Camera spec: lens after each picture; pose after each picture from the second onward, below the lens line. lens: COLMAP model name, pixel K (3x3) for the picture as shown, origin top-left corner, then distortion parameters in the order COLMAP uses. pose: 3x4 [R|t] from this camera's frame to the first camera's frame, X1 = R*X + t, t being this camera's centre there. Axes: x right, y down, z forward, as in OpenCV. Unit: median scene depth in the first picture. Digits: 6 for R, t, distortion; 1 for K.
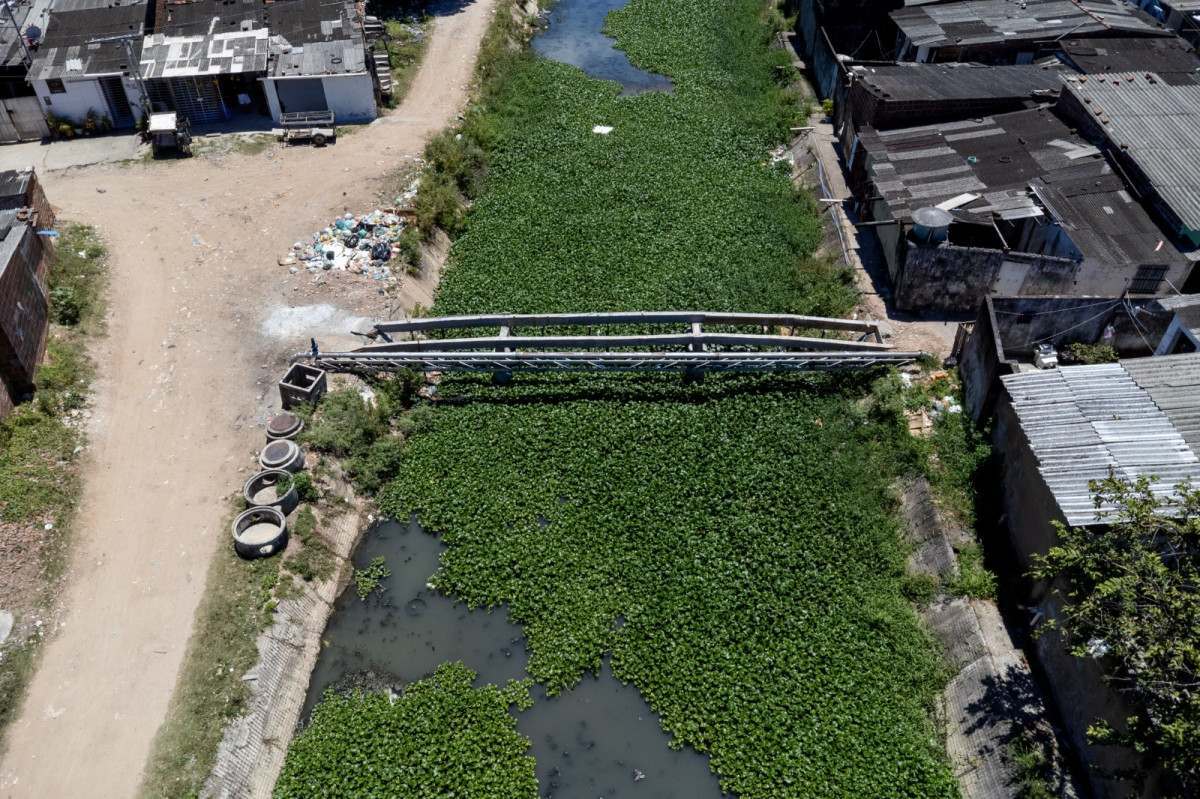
lens RADIAL K [[867.6, 0, 603.8], [0, 867.6, 398.6], [0, 0, 1]] dist [0.006718, 0.002246]
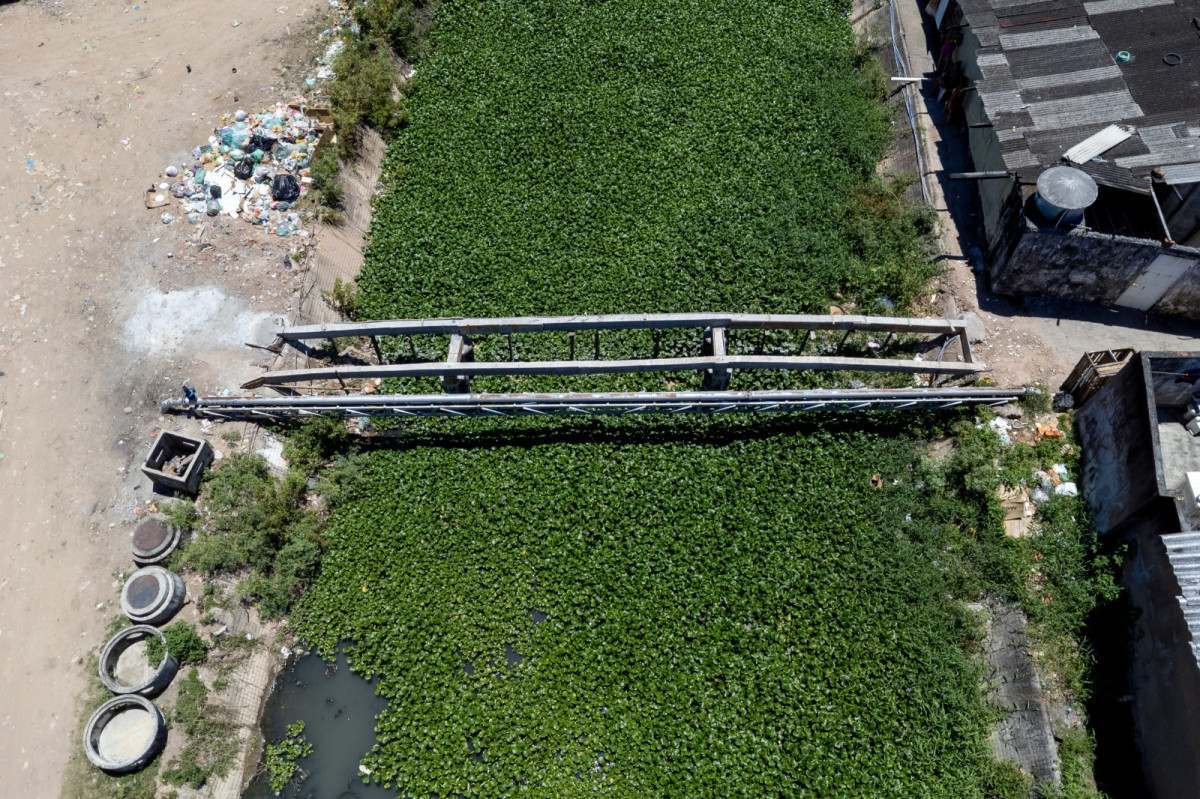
lens RADIAL K [[867.7, 0, 605.4], [0, 867.7, 363.9], [0, 0, 1]] dist [0.008172, -0.008321]
pose [[0.999990, -0.003163, 0.003240, 0.008215], [0.002010, 0.951306, 0.308240, -0.262366], [-0.004057, -0.308231, 0.951303, 0.274536]]
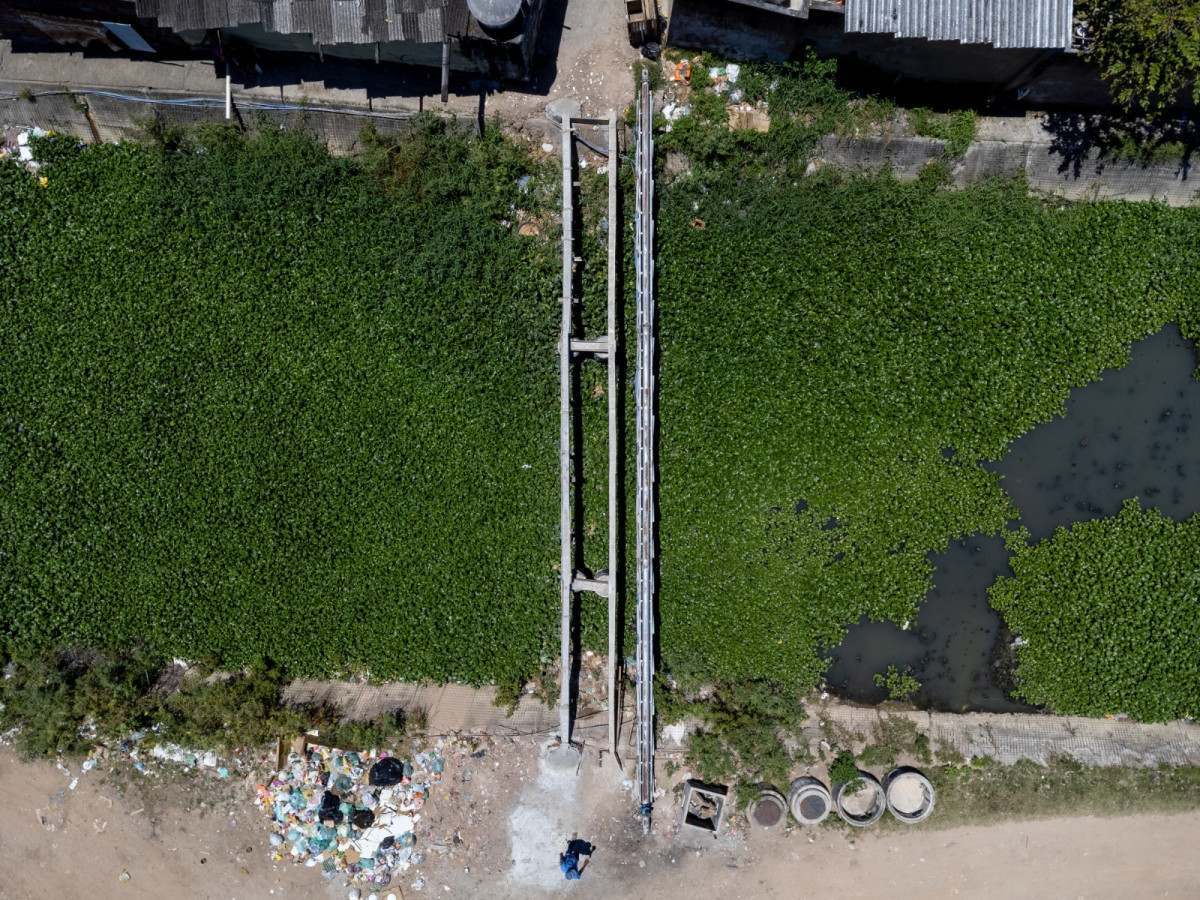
lens RADIAL K [[869.1, 0, 607.3], [0, 869.1, 450.6], [0, 0, 1]] dist [0.005795, 0.000208]
pose [[0.017296, -0.999848, -0.002395, 0.011311], [0.644945, 0.009326, 0.764172, -0.623041], [-0.764034, -0.014762, 0.645007, 0.425179]]
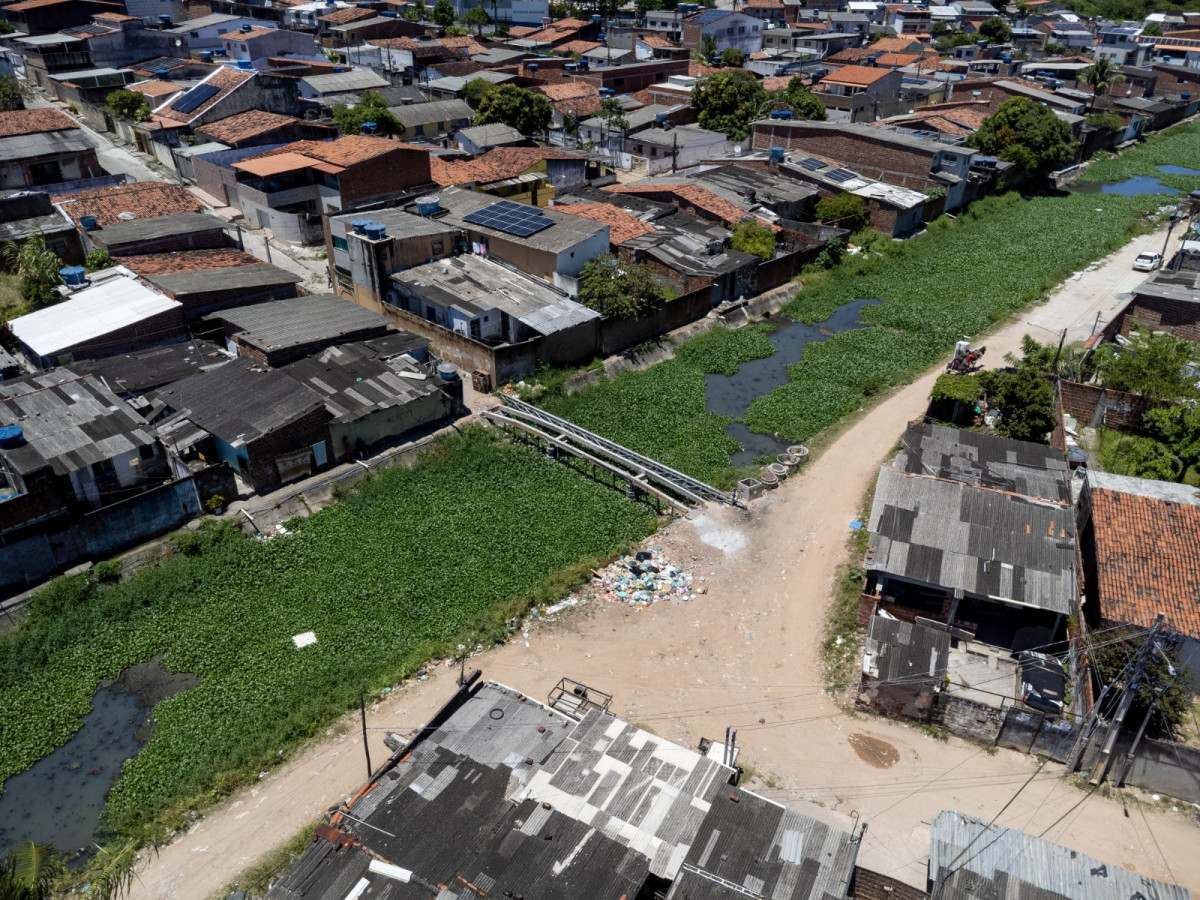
lens RADIAL K [[869.1, 0, 607.3], [0, 869.1, 450.6], [0, 0, 1]] dist [0.005795, 0.000208]
pose [[-0.731847, -0.360514, 0.578299, -0.975867], [0.430087, 0.413906, 0.802314, -1.397261], [-0.528607, 0.835890, -0.147863, 1.138288]]
